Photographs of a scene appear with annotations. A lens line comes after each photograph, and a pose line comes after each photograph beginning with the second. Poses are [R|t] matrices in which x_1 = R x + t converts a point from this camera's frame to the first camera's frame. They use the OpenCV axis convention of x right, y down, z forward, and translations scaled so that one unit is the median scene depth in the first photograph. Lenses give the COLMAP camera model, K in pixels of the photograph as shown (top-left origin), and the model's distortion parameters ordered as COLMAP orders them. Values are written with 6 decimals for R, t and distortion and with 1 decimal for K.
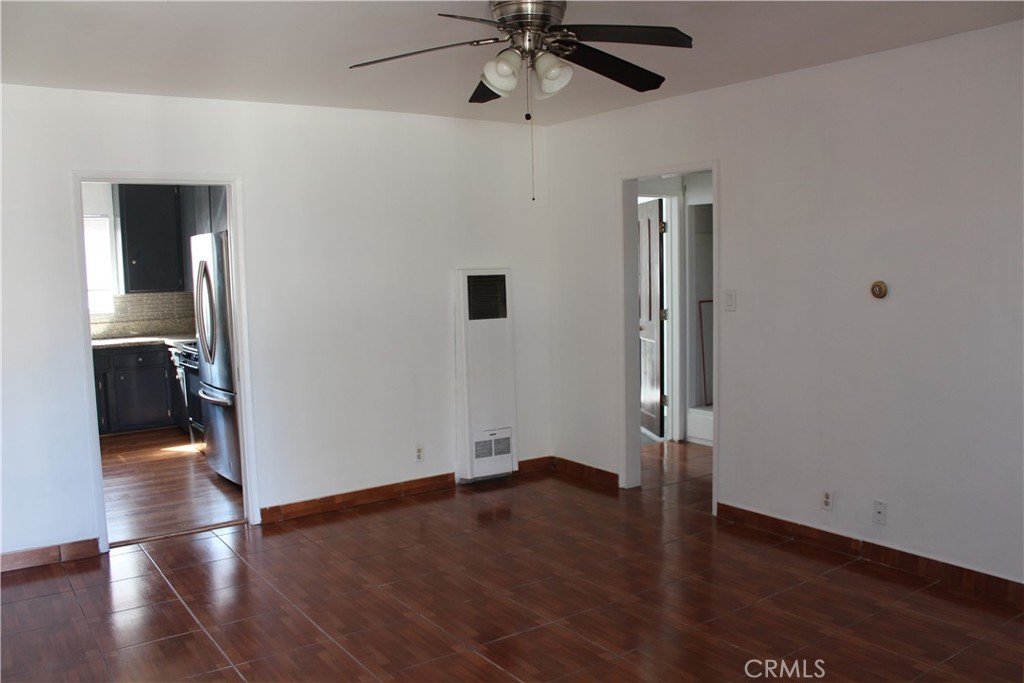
lens RADIAL K [[844.0, 0, 512.0], [0, 844.0, 341.5], [0, 0, 1]] dist [-0.162825, 0.134236]
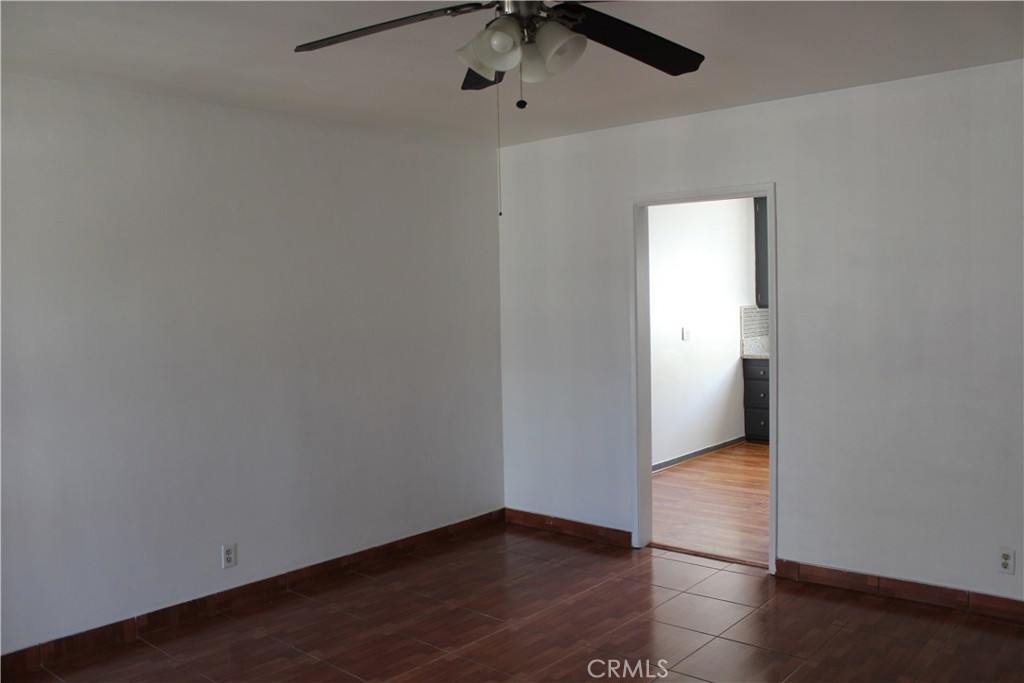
lens RADIAL K [[844.0, 0, 512.0], [0, 844.0, 341.5], [0, 0, 1]] dist [-0.162825, 0.134236]
pose [[0.237560, 0.068795, -0.968934, 0.291861], [-0.073524, 0.995901, 0.052683, -0.032648], [0.968586, 0.058724, 0.241645, 0.322760]]
